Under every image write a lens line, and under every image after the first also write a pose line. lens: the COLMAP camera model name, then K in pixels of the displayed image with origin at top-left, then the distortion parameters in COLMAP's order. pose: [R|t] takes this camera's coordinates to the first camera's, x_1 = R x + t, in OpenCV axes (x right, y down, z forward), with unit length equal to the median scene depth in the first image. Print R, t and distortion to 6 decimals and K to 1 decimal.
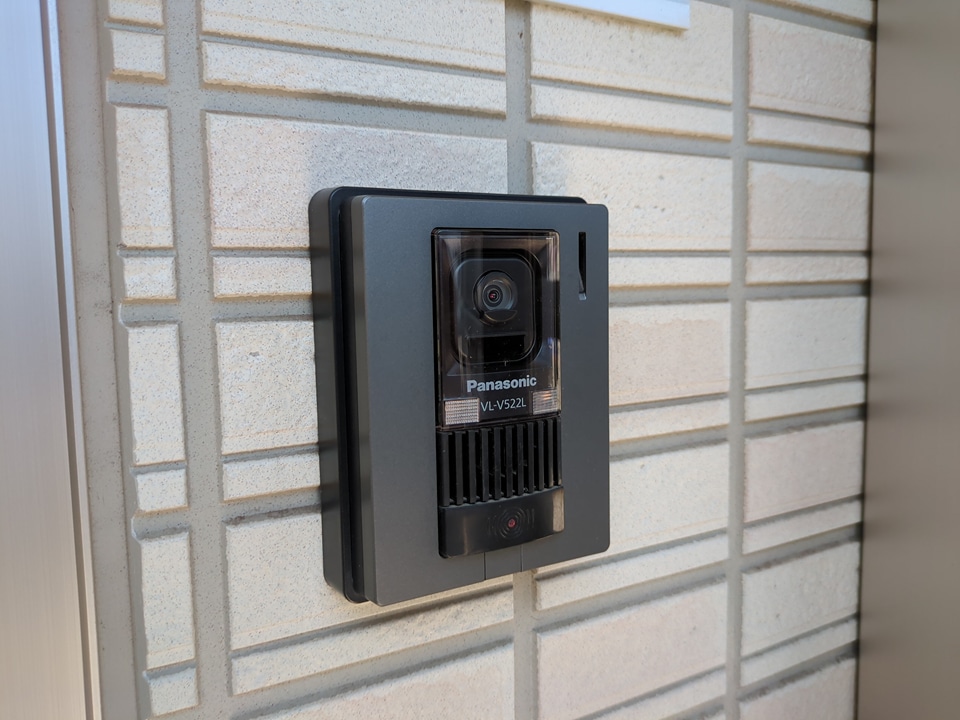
lens RADIAL K [[715.0, 0, 479.7], [0, 715.0, 357.7], [0, 0, 1]] dist [0.014873, -0.024859]
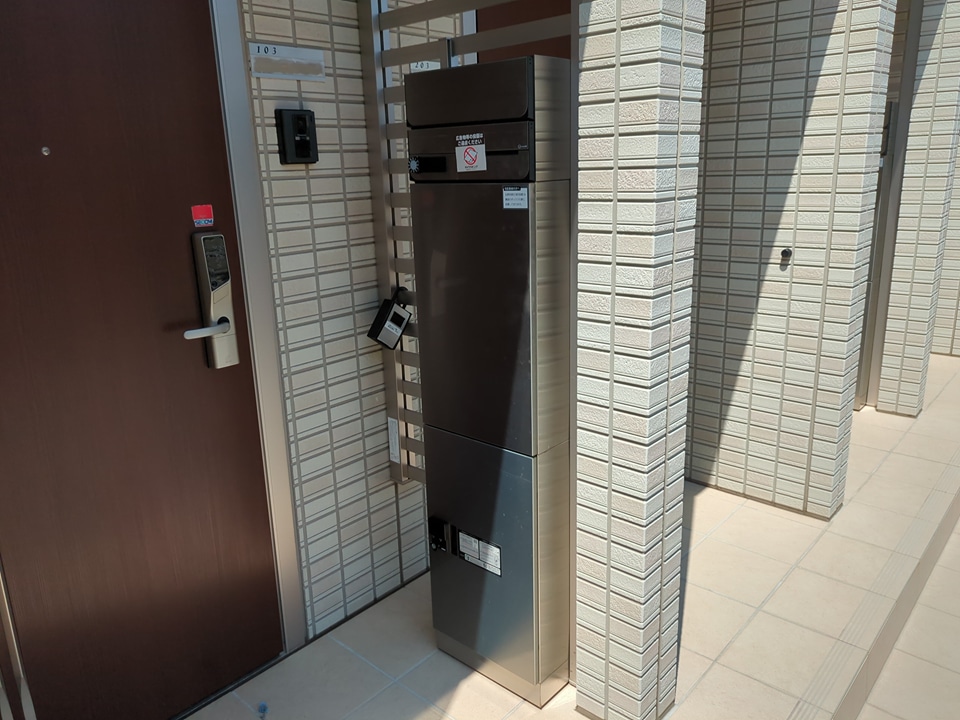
lens RADIAL K [[715.0, 0, 479.7], [0, 715.0, 359.8], [0, 0, 1]] dist [0.014873, -0.024859]
pose [[0.939054, -0.099754, 0.328977, -0.935494], [0.045129, 0.984463, 0.169695, 1.171959], [-0.340793, -0.144507, 0.928966, -7.074005]]
